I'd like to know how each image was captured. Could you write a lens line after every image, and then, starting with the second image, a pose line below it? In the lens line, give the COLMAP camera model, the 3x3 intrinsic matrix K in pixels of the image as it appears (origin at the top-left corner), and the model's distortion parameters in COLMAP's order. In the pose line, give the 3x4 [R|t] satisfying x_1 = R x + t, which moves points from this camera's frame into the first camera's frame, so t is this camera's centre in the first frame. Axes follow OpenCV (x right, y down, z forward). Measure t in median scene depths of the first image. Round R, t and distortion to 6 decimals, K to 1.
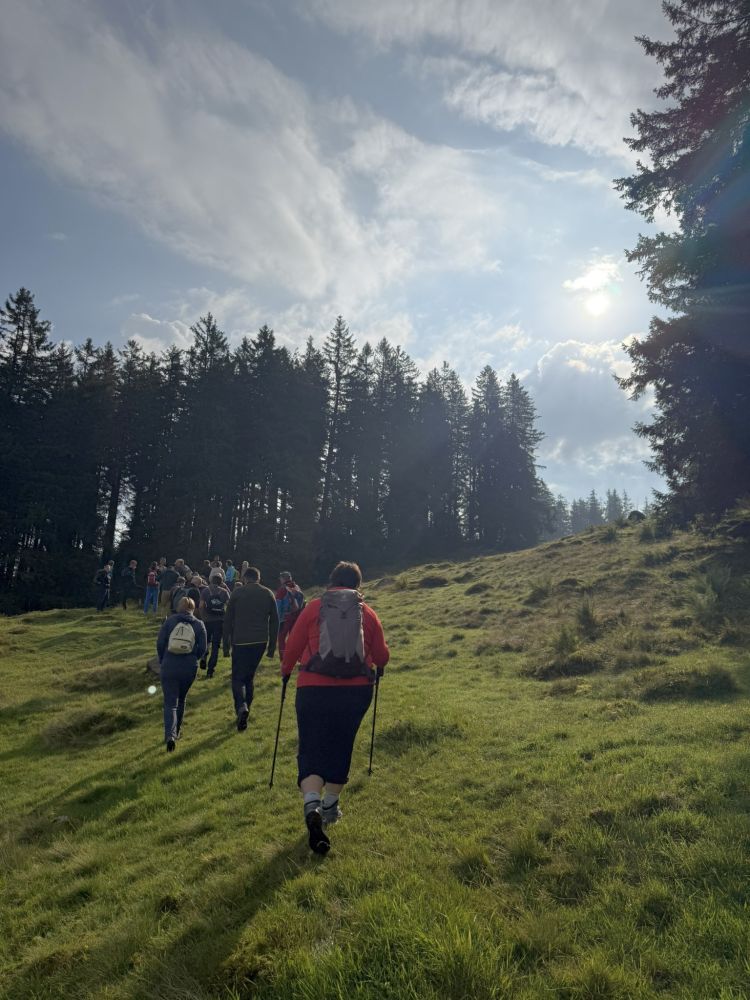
lens RADIAL K [[698.7, 0, 375.0], [0, 698.7, 500.0], [0, 0, 1]] dist [0.000575, 0.000082]
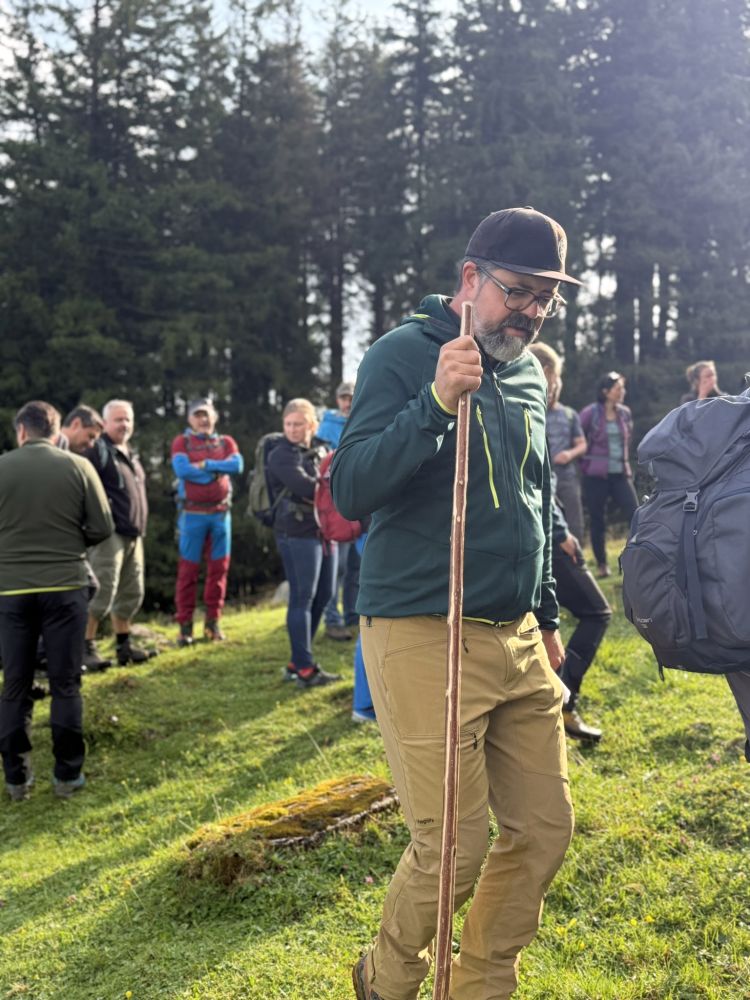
lens RADIAL K [[1080.6, 0, 375.0], [0, 1080.6, 500.0], [0, 0, 1]] dist [0.212967, -0.492782]
pose [[0.942190, -0.057598, -0.330091, -0.081302], [0.105067, 0.986218, 0.127810, 0.031132], [0.318179, -0.155103, 0.935257, 0.220250]]
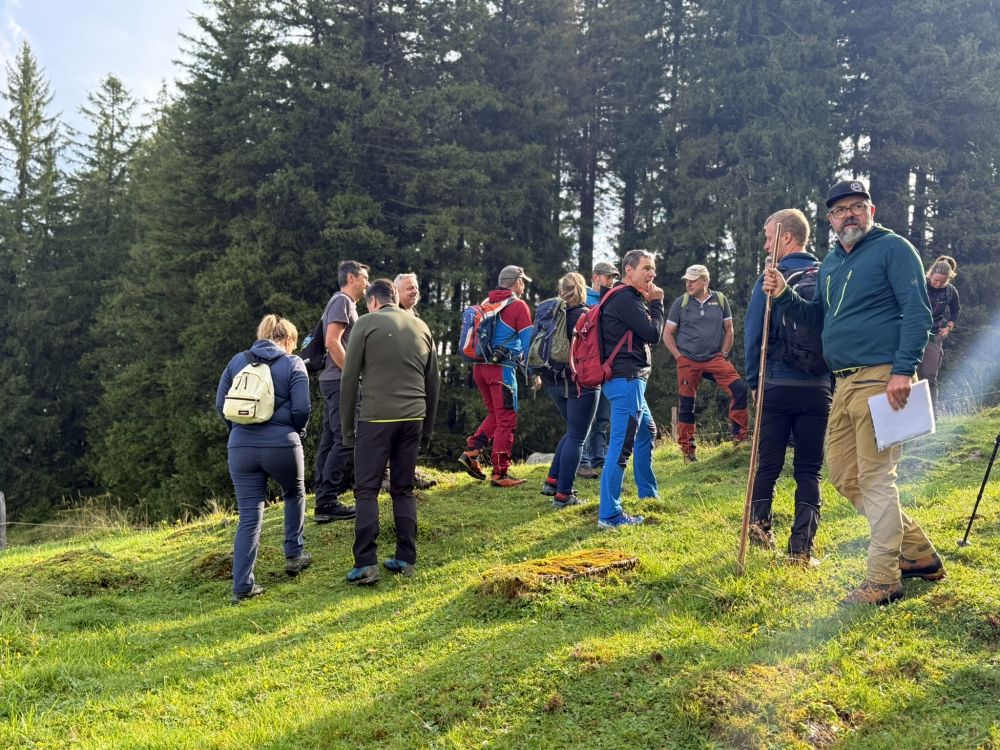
lens RADIAL K [[1080.6, 0, 500.0], [0, 1080.6, 375.0], [0, 0, 1]] dist [0.212967, -0.492782]
pose [[0.901991, -0.034718, -0.430356, -0.074838], [0.085326, 0.991437, 0.098854, 0.032578], [0.423239, -0.125887, 0.897230, 0.200354]]
